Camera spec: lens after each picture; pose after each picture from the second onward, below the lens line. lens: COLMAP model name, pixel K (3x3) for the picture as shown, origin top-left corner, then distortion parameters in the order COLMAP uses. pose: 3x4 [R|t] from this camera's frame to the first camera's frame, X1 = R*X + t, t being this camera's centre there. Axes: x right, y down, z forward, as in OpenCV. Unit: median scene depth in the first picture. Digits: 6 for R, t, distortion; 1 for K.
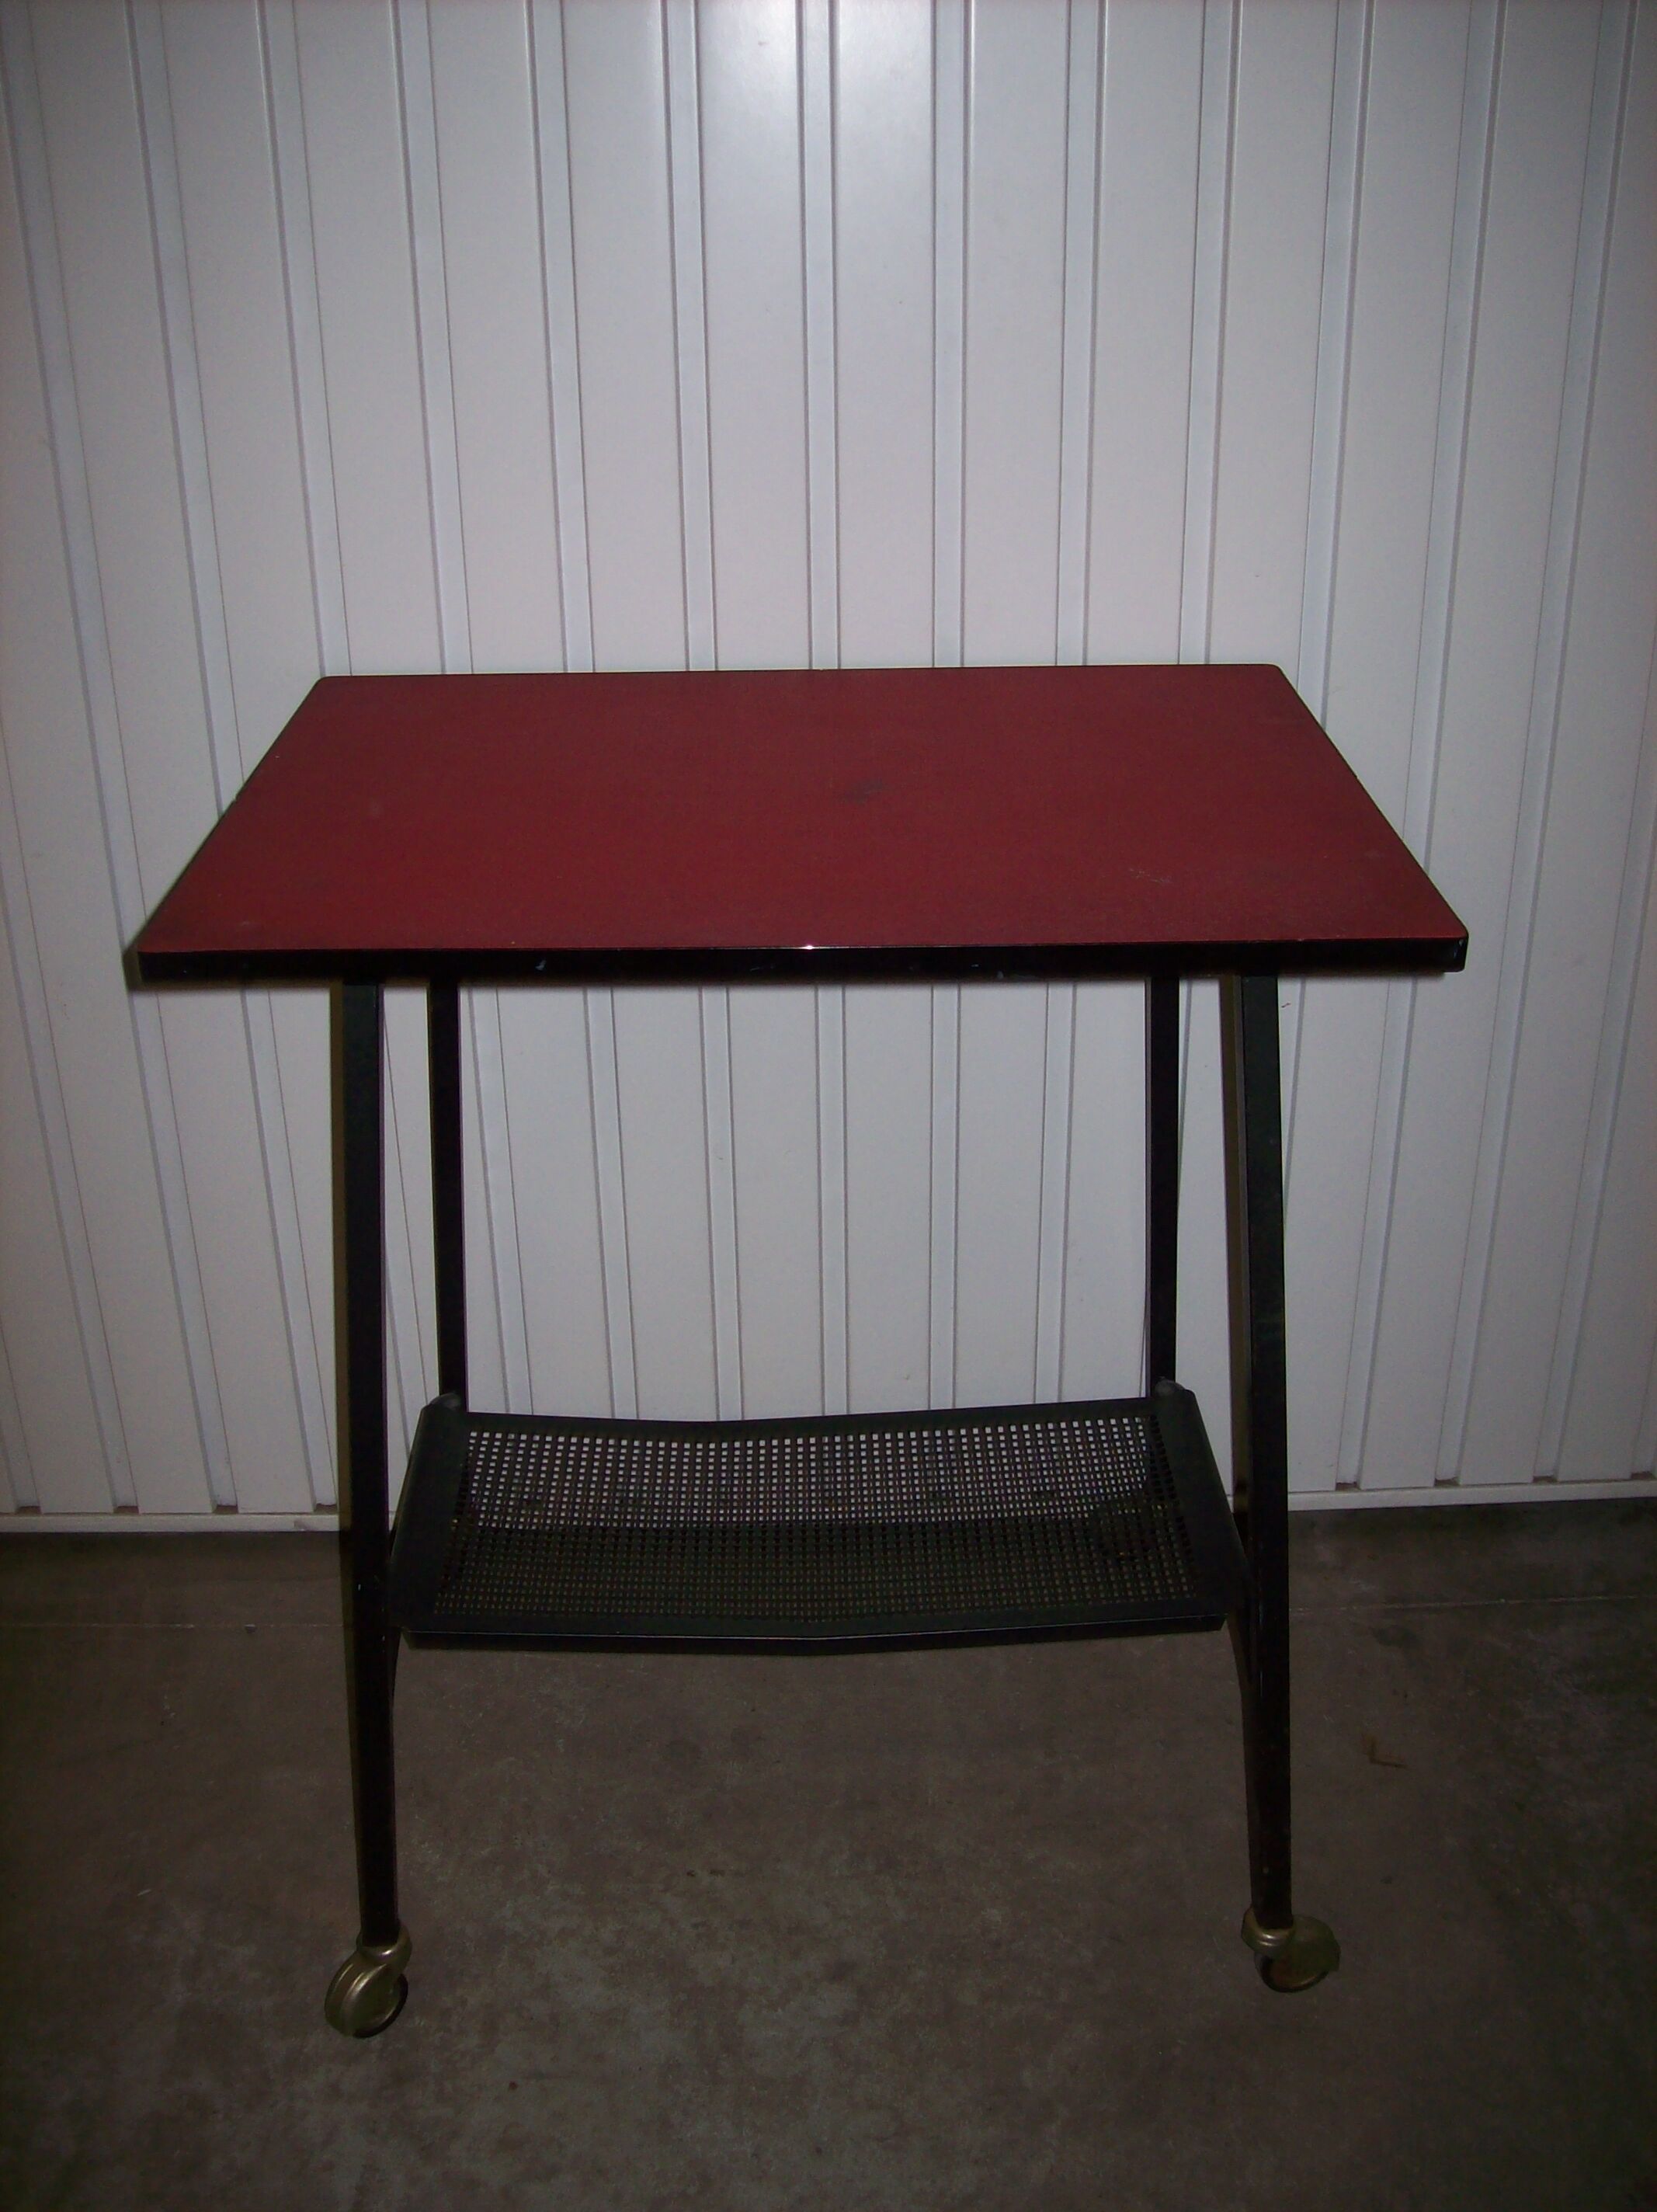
lens RADIAL K [[2297.5, 0, 793.6], [0, 2297.5, 1165.0], [0, 0, 1]] dist [-0.130036, 0.000000]
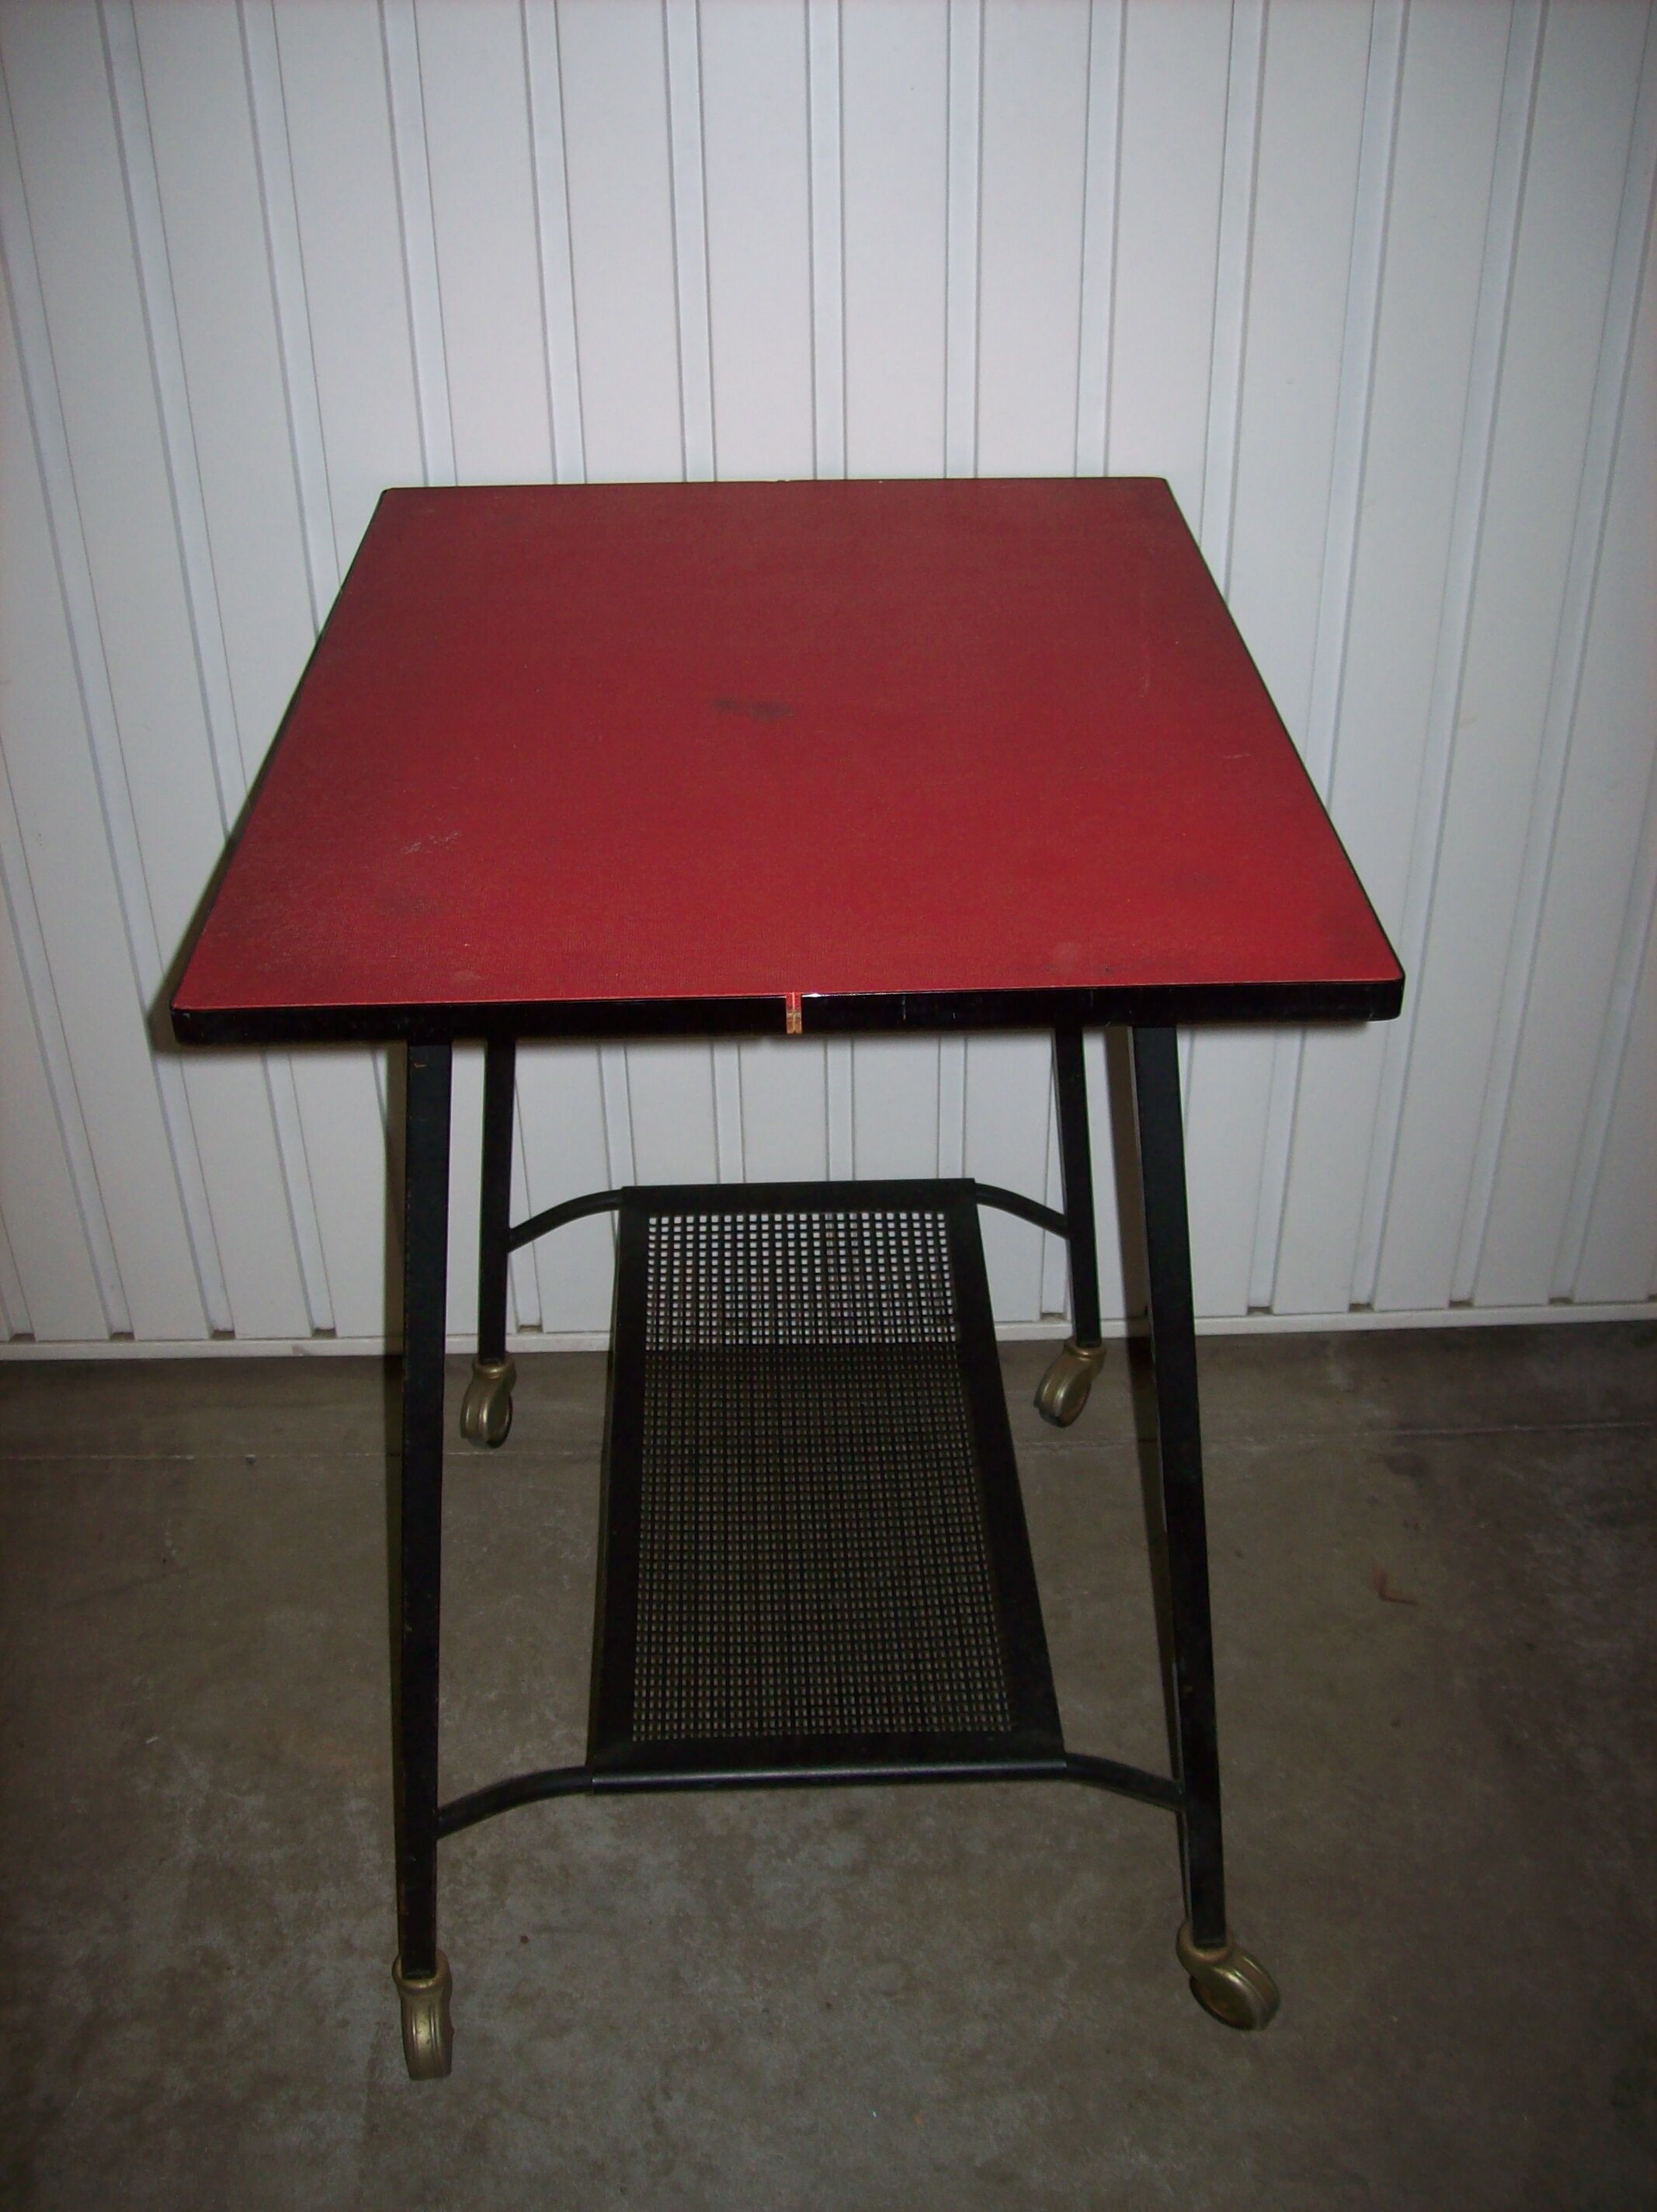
lens RADIAL K [[2297.5, 0, 795.6], [0, 2297.5, 1153.5], [0, 0, 1]] dist [-0.130036, 0.000000]
pose [[0.999991, -0.003847, 0.001686, -0.003466], [0.003614, 0.992565, 0.121659, -0.057105], [-0.002142, -0.121652, 0.992571, 0.035395]]
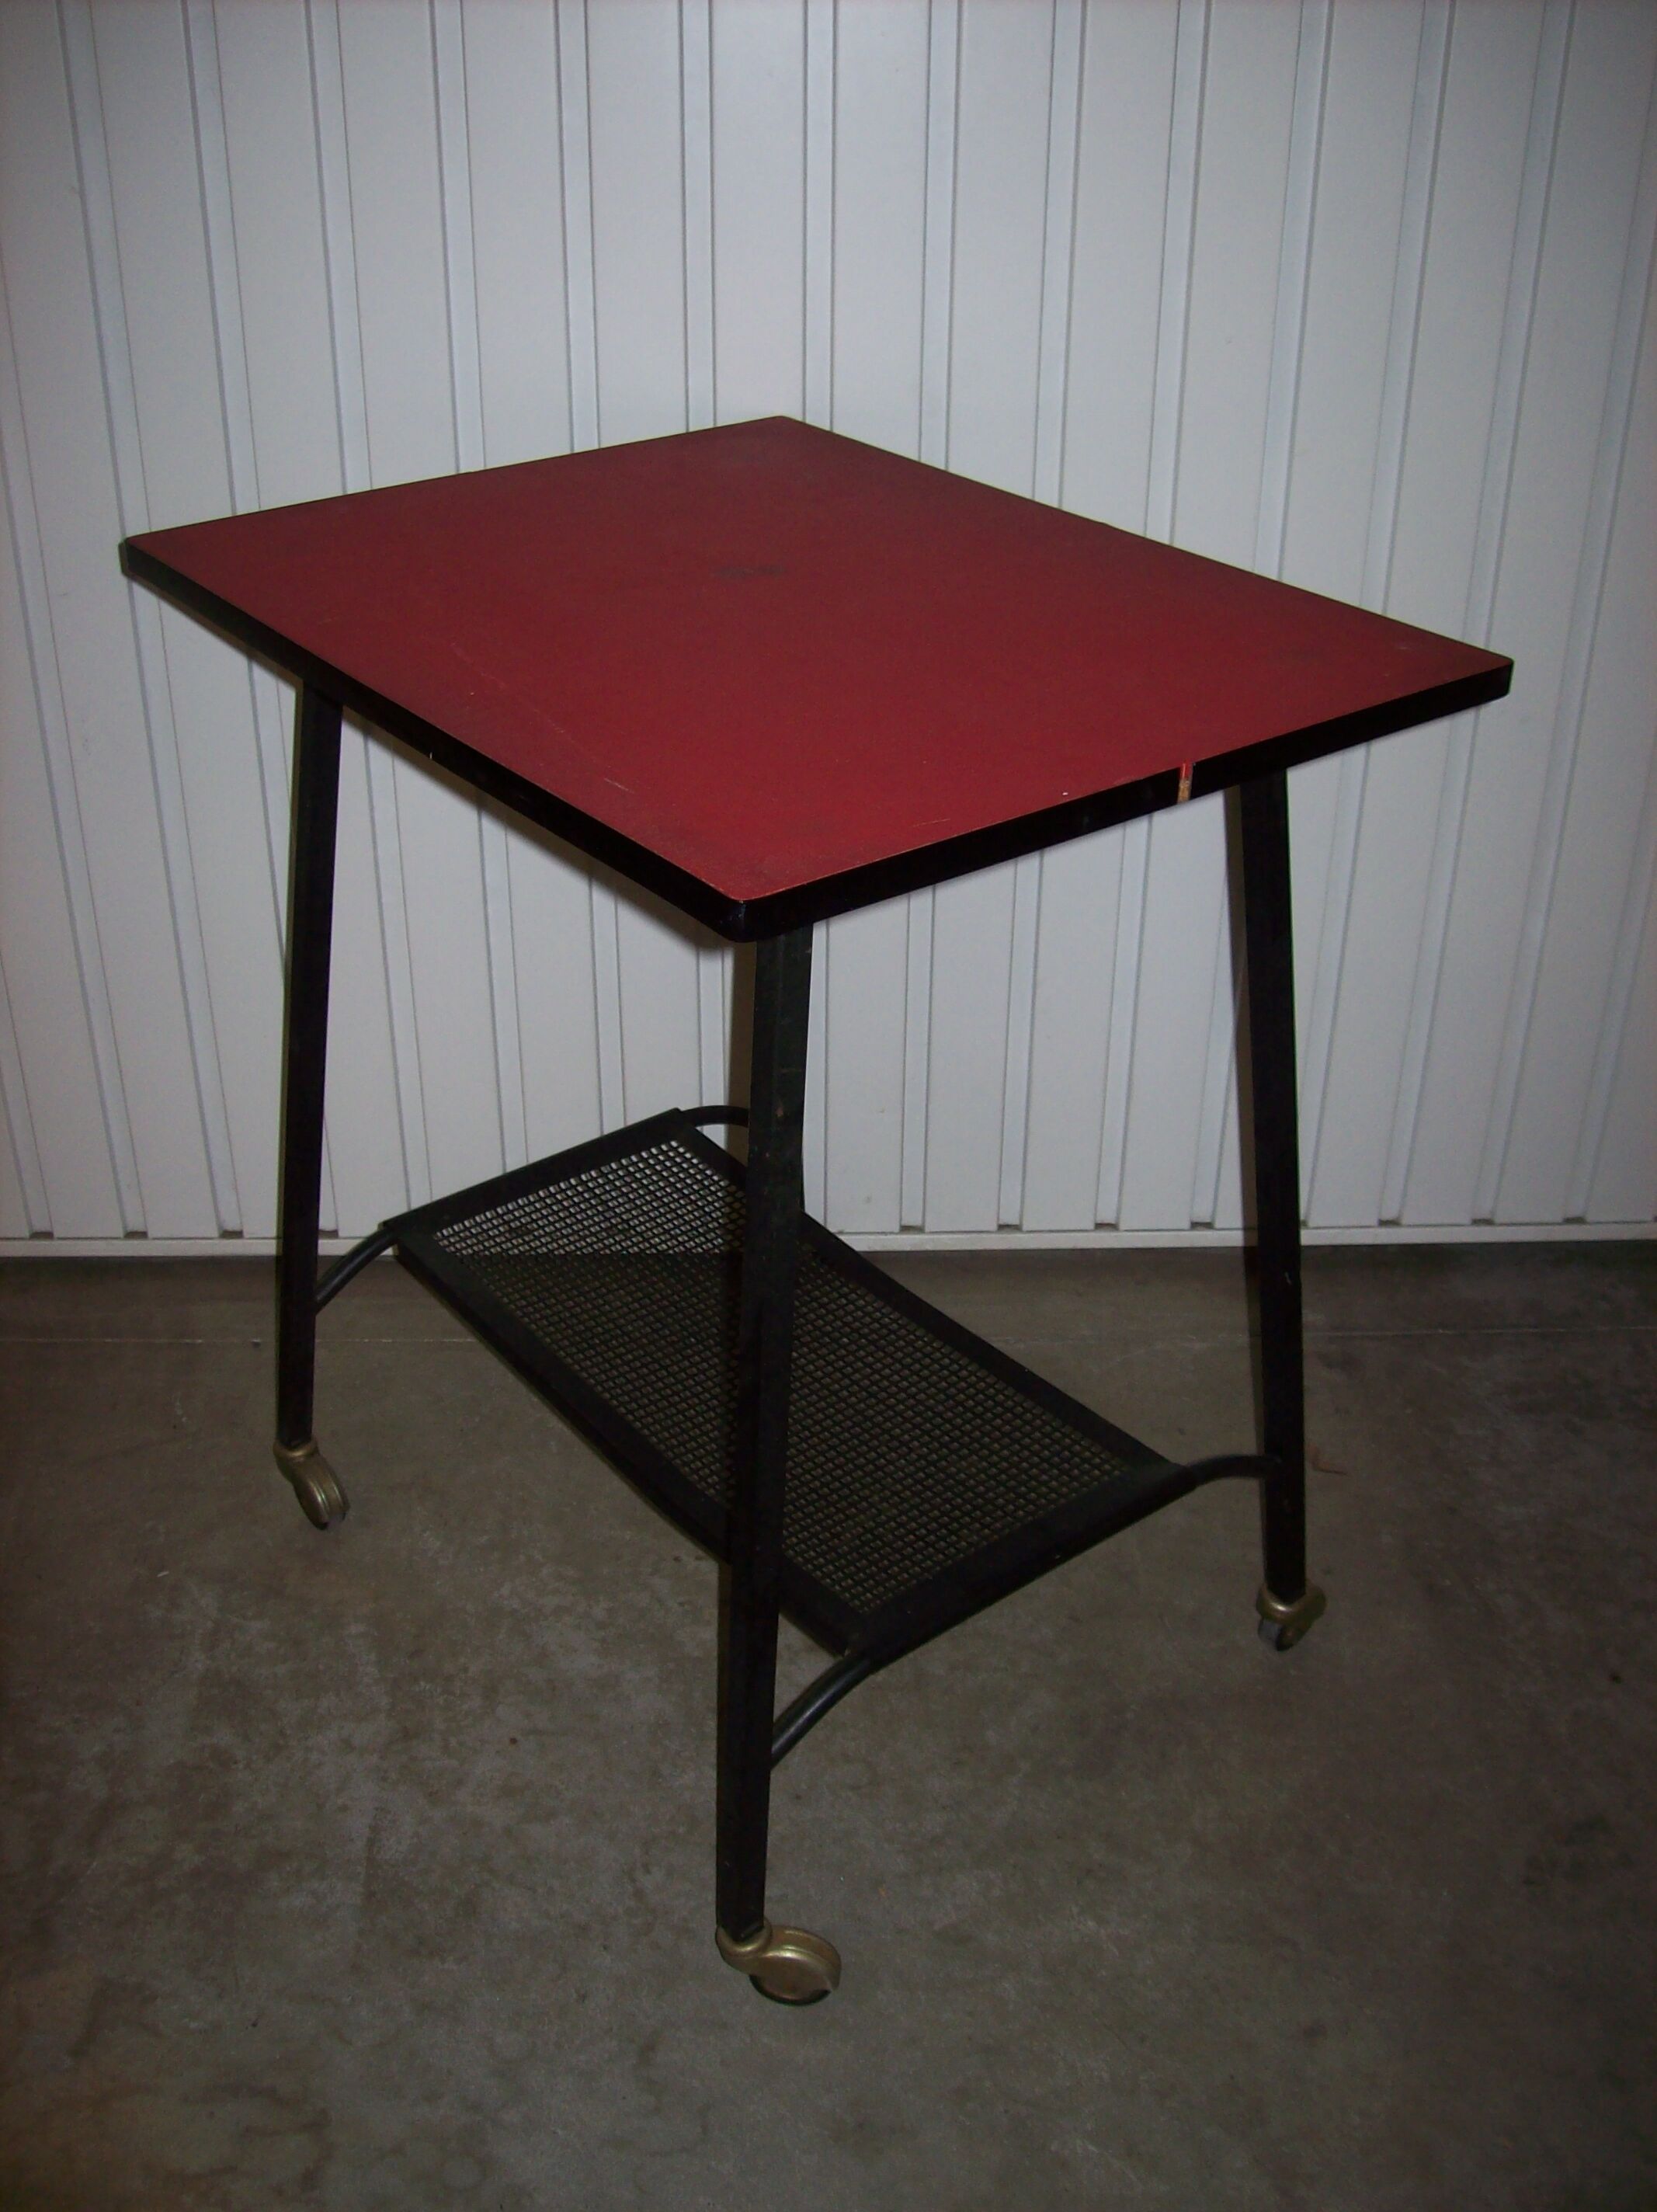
lens RADIAL K [[2297.5, 0, 799.8], [0, 2297.5, 1151.9], [0, 0, 1]] dist [-0.130036, 0.000000]
pose [[0.999677, 0.011921, 0.022423, -0.014492], [-0.013317, 0.997914, 0.063171, 0.053730], [-0.021623, -0.063449, 0.997751, -0.065931]]
